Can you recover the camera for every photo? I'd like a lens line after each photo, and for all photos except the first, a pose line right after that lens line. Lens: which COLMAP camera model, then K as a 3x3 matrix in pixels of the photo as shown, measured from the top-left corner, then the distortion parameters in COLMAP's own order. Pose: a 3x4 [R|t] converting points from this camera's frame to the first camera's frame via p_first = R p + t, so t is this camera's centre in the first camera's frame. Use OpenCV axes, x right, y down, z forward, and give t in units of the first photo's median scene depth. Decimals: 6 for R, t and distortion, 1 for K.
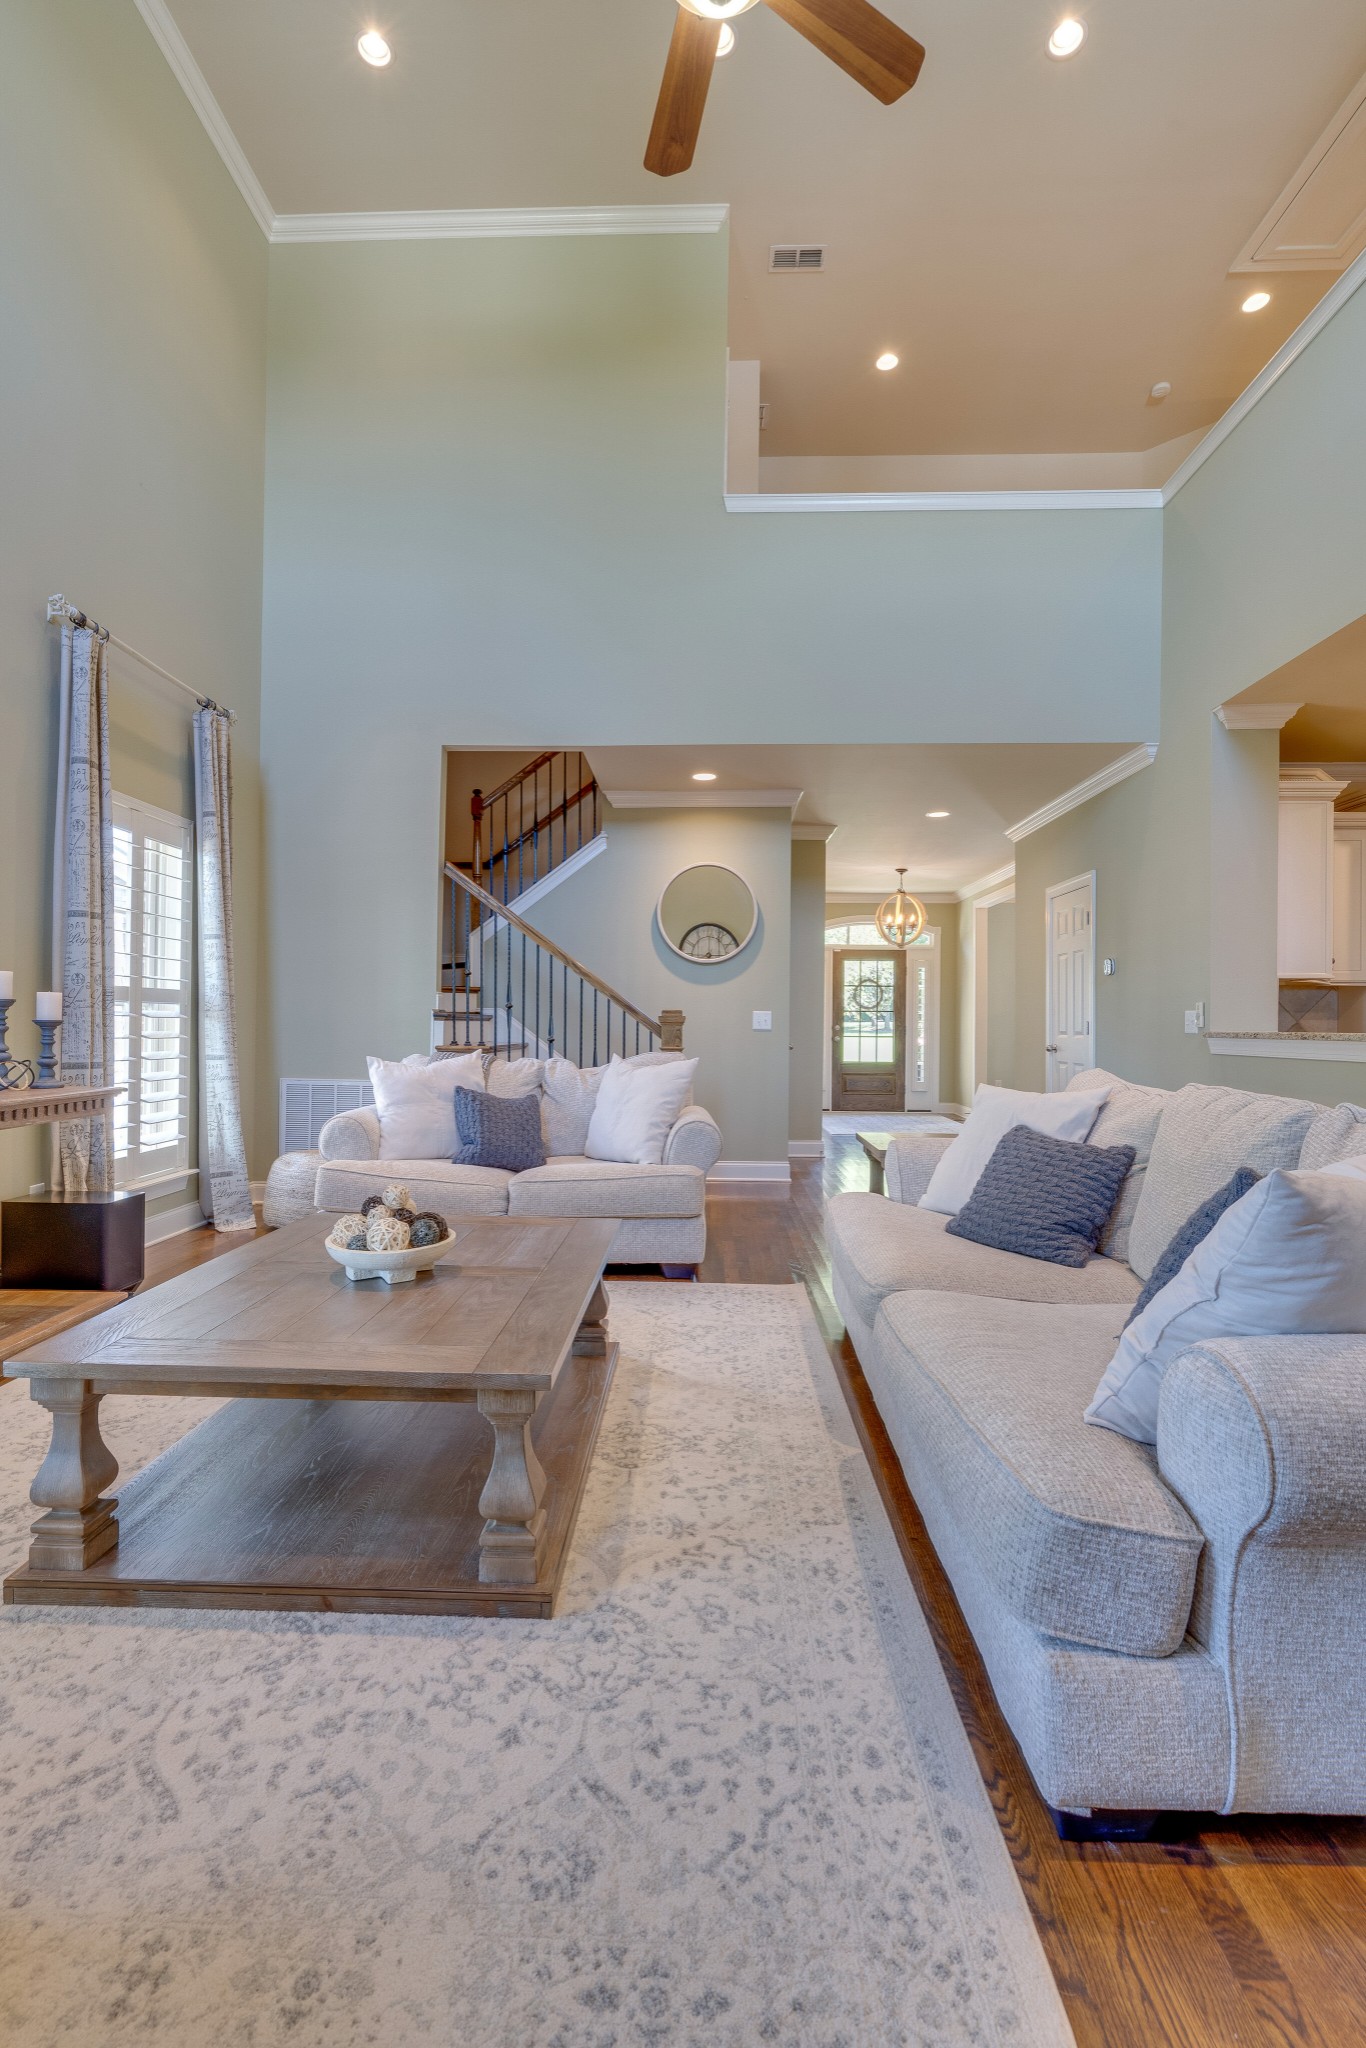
lens RADIAL K [[925.3, 0, 668.3], [0, 925.3, 1017.8], [0, 0, 1]] dist [-0.003481, 0.001162]
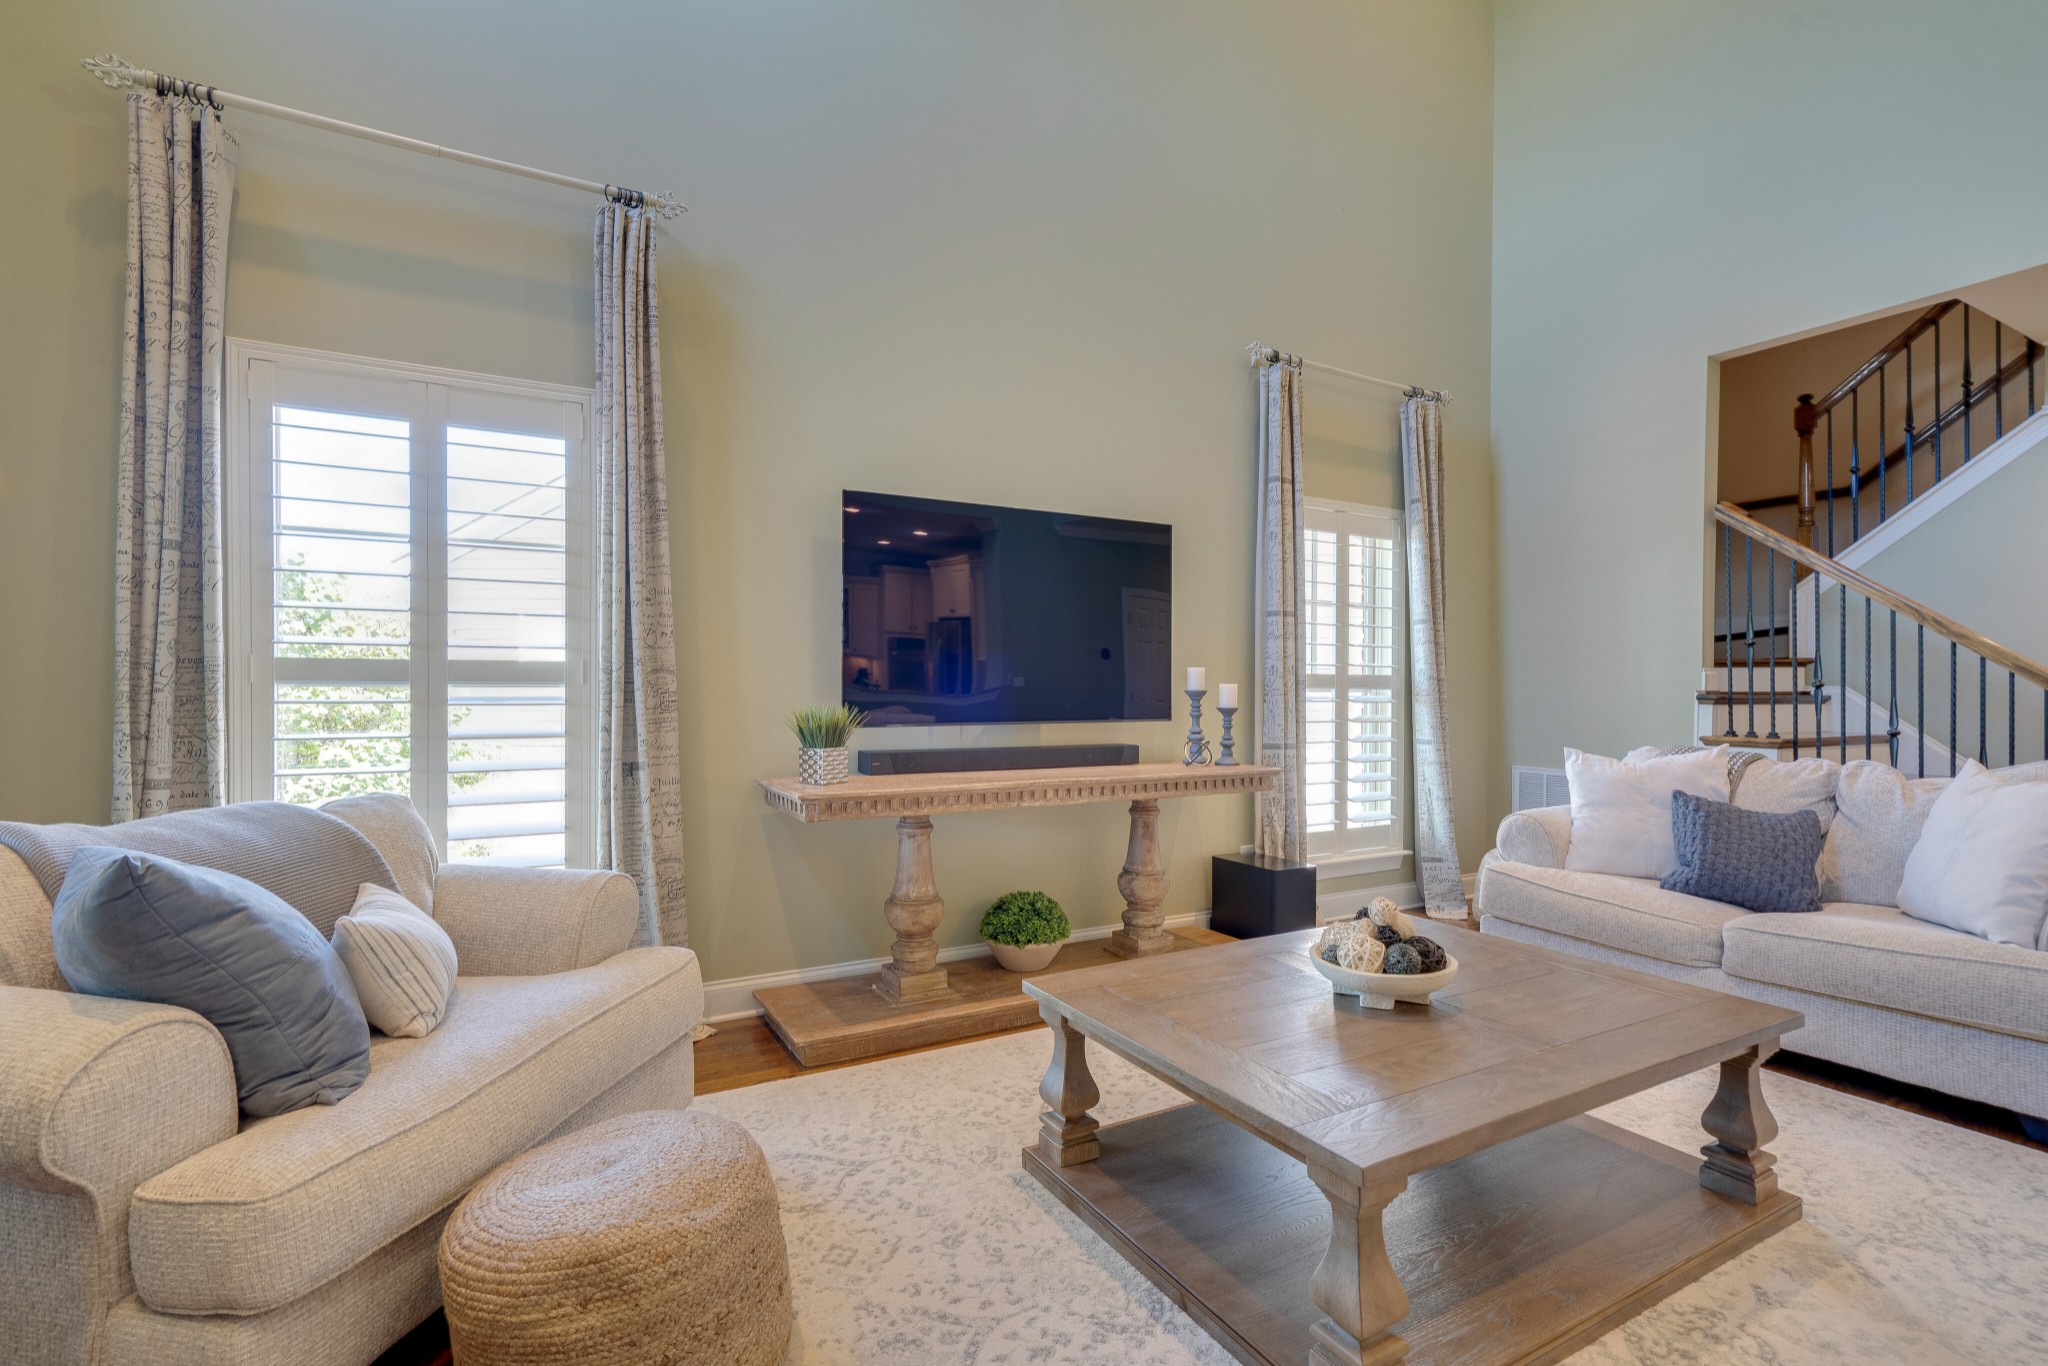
lens RADIAL K [[925.3, 0, 1041.5], [0, 925.3, 686.1], [0, 0, 1]] dist [-0.003481, 0.001162]
pose [[0.533760, -0.013407, -0.845530, 0.147505], [0.006272, 0.999910, -0.011895, -0.008859], [0.845613, 0.001046, 0.533795, 0.121422]]
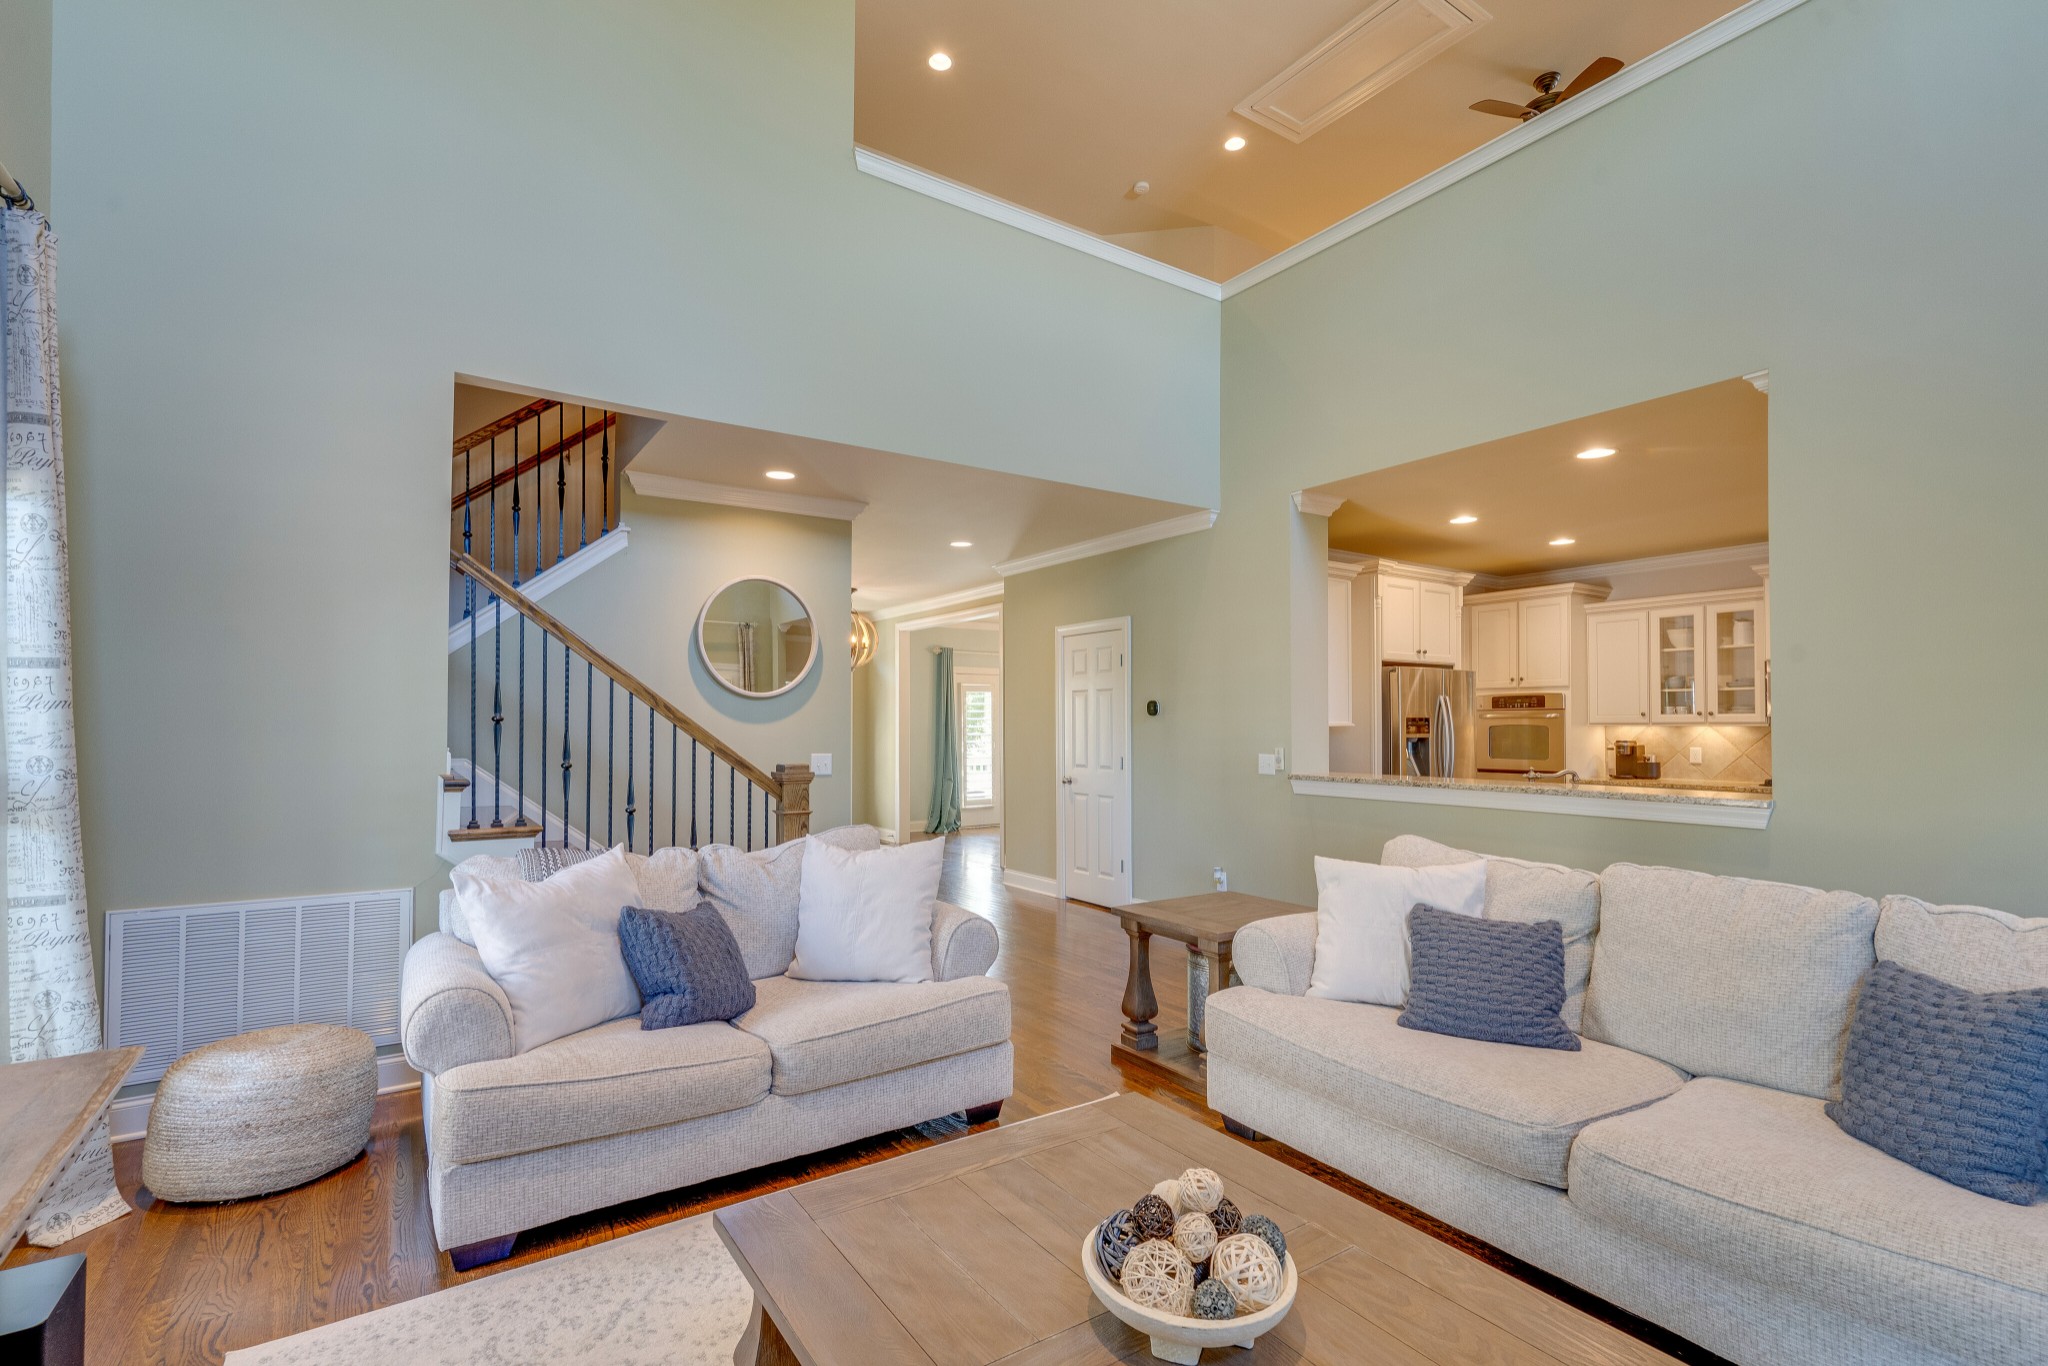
lens RADIAL K [[925.3, 0, 1043.9], [0, 925.3, 713.4], [0, 0, 1]] dist [-0.003481, 0.001162]
pose [[0.805615, 0.001082, 0.592439, -0.372906], [0.003494, 0.999972, -0.006577, -0.058814], [-0.592430, 0.007368, 0.805589, 0.286047]]
